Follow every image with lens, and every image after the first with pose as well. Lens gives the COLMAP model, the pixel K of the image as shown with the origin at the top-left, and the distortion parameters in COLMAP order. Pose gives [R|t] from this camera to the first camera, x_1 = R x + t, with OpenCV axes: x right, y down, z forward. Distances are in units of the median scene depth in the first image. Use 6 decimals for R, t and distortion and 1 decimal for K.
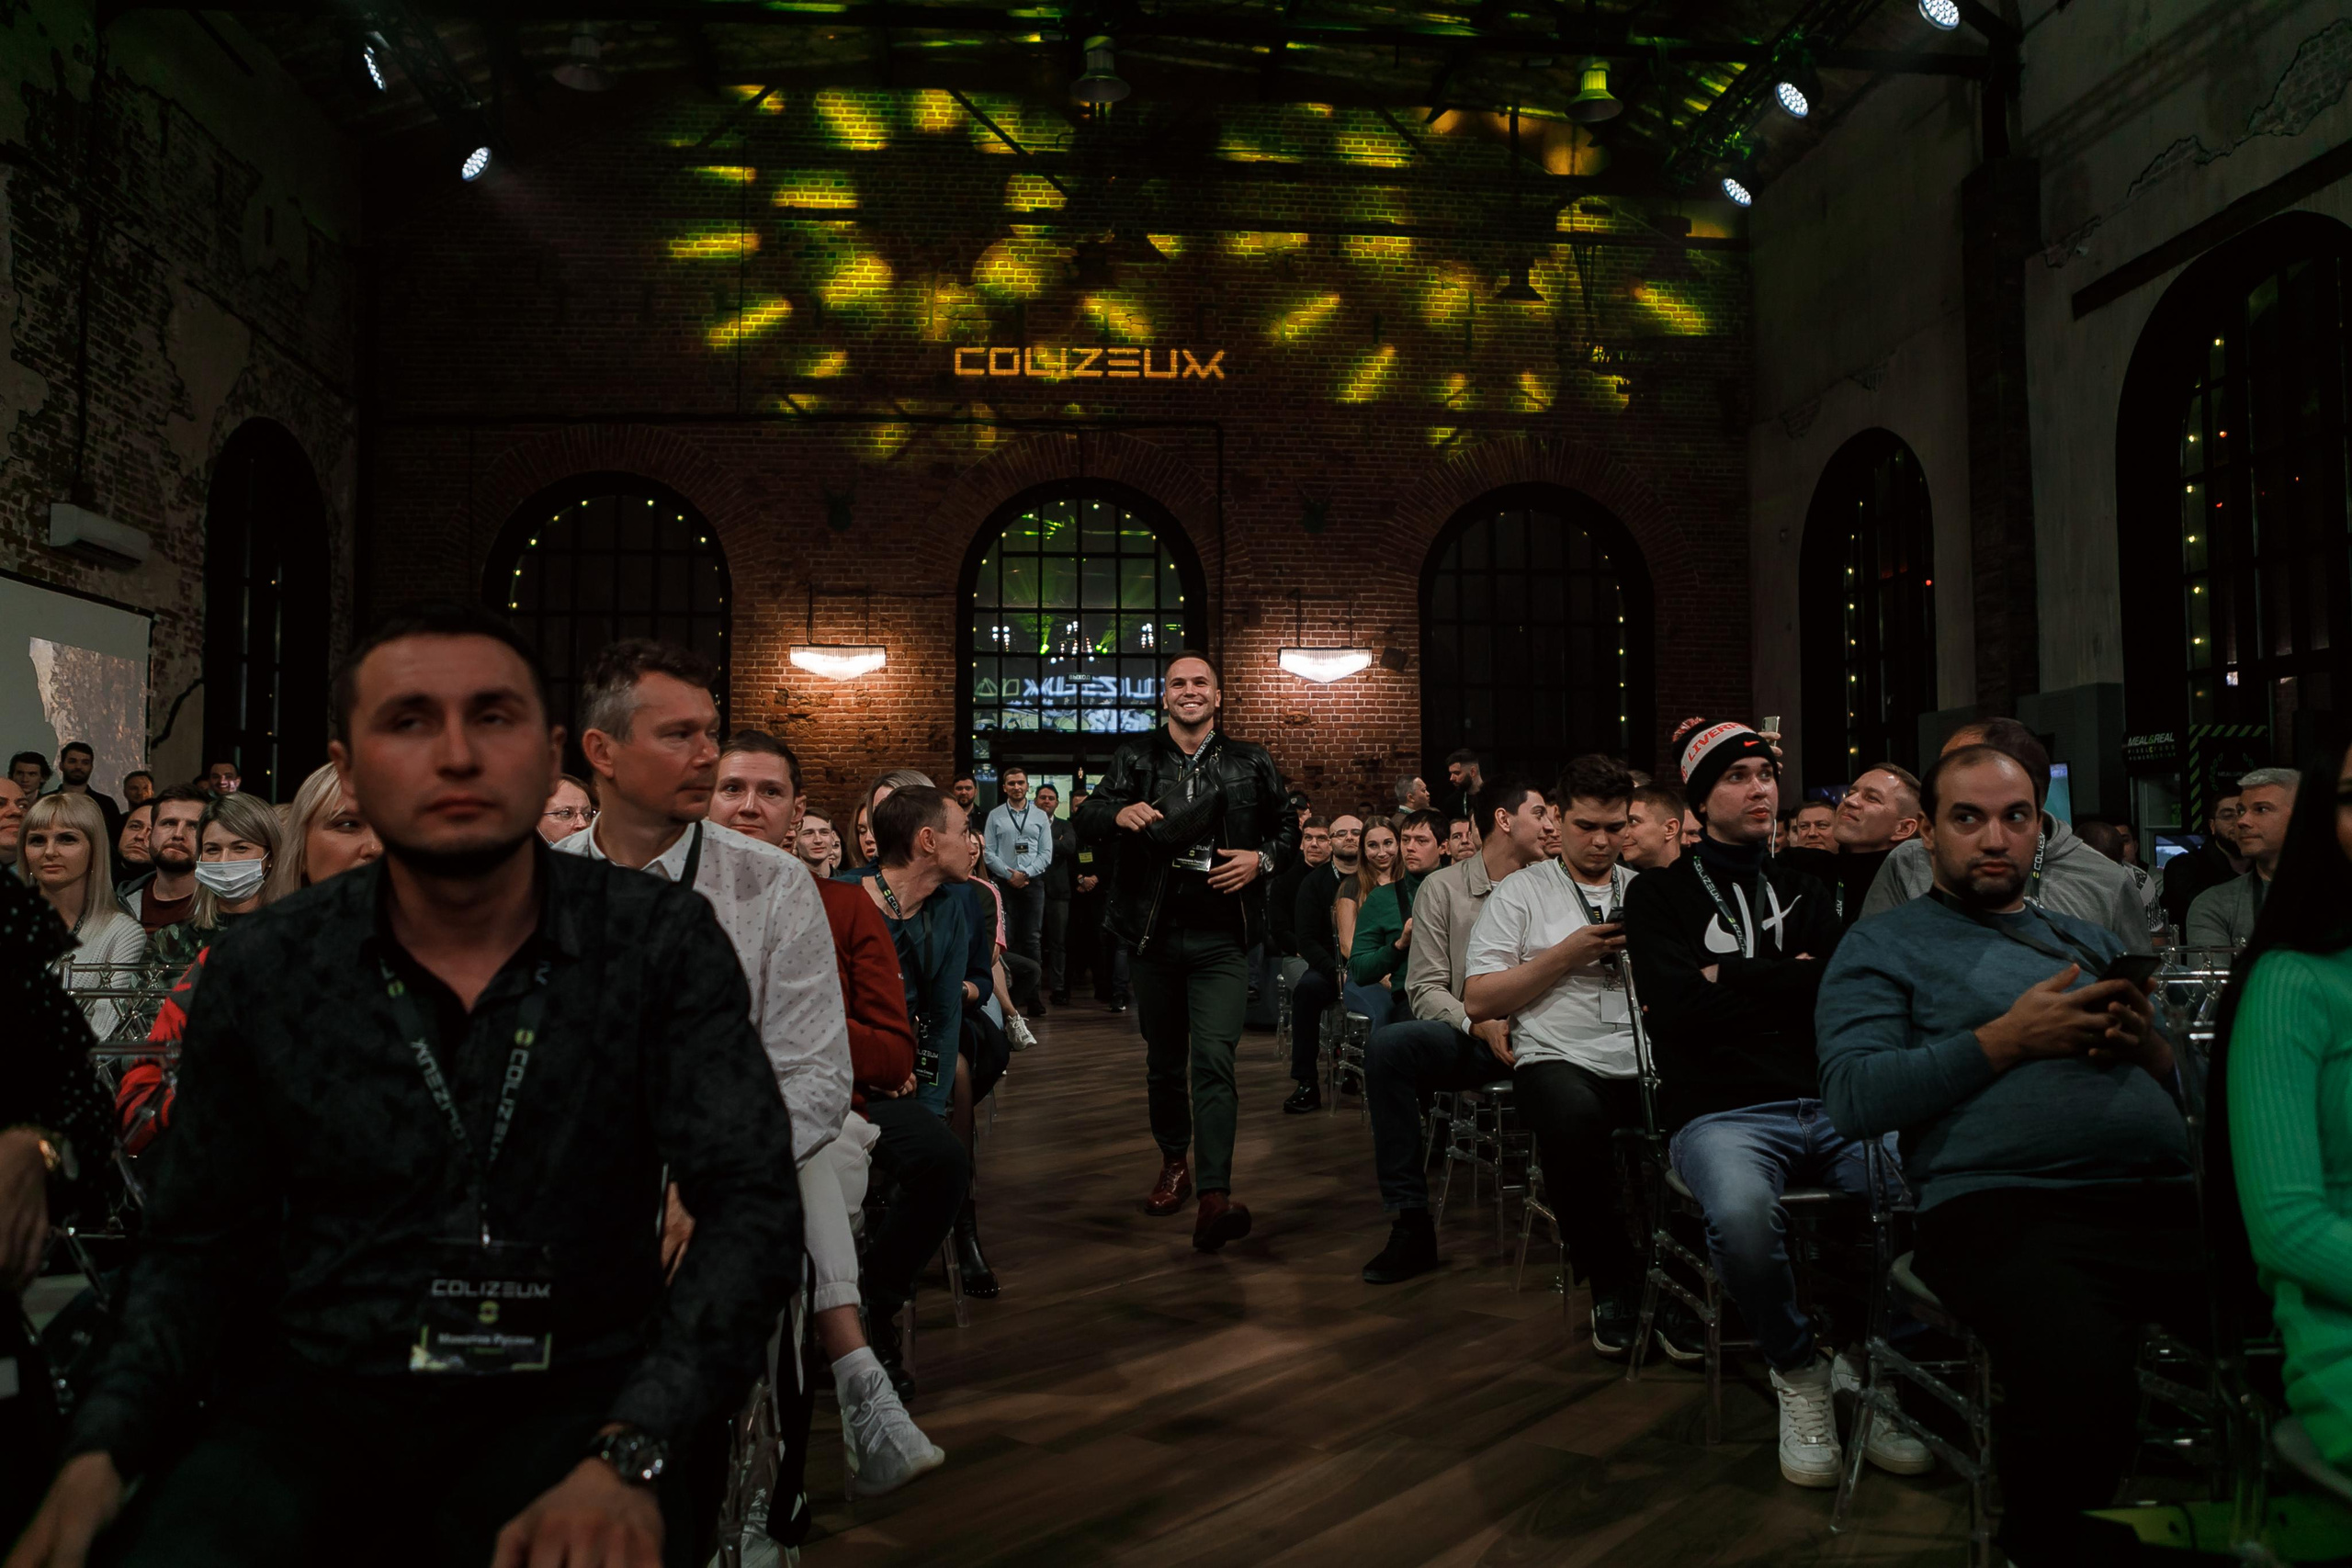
lens RADIAL K [[1692.9, 0, 1176.1], [0, 1692.9, 784.8], [0, 0, 1]] dist [0.000073, 0.000001]
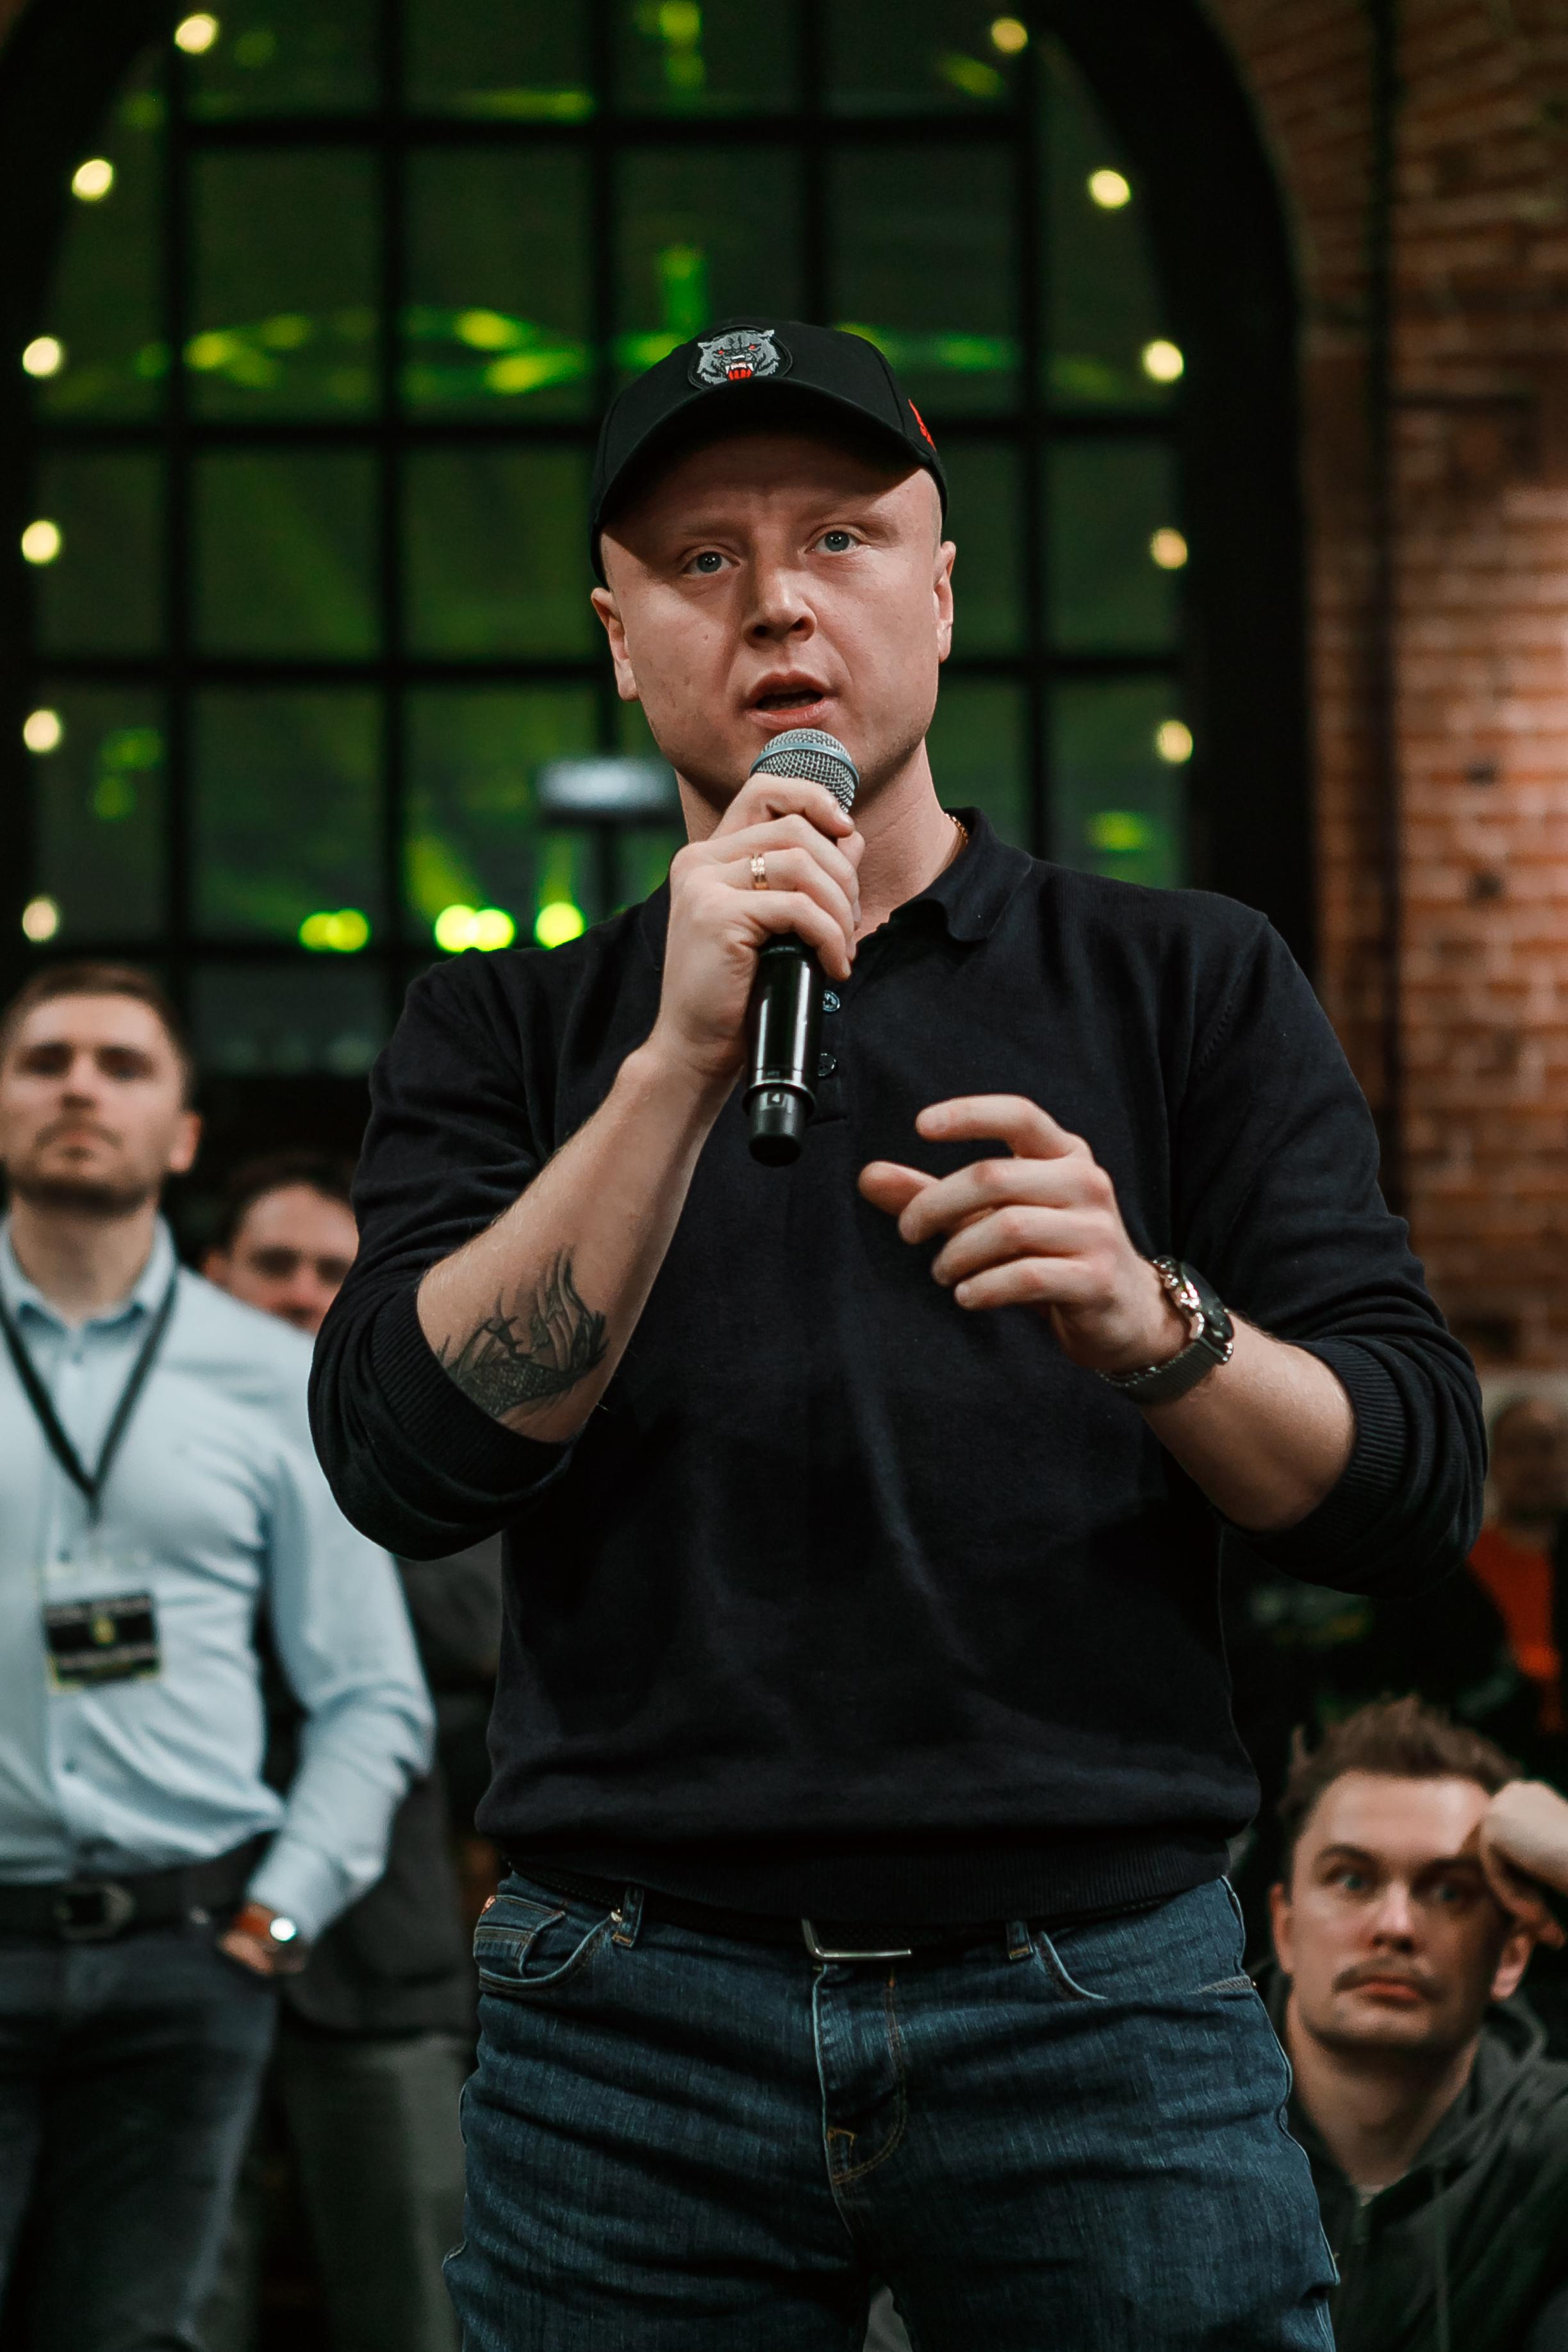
lens RADIAL K [[4738.7, 0, 783.9], [0, 4738.7, 1175.7], [0, 0, 1]] dist [0.000254, 0.000000]
pose [[0.999694, -0.010374, -0.022452, -0.027120], [0.008245, 0.995642, -0.092890, 0.027027], [0.023318, 0.092676, 0.995423, 0.500439]]
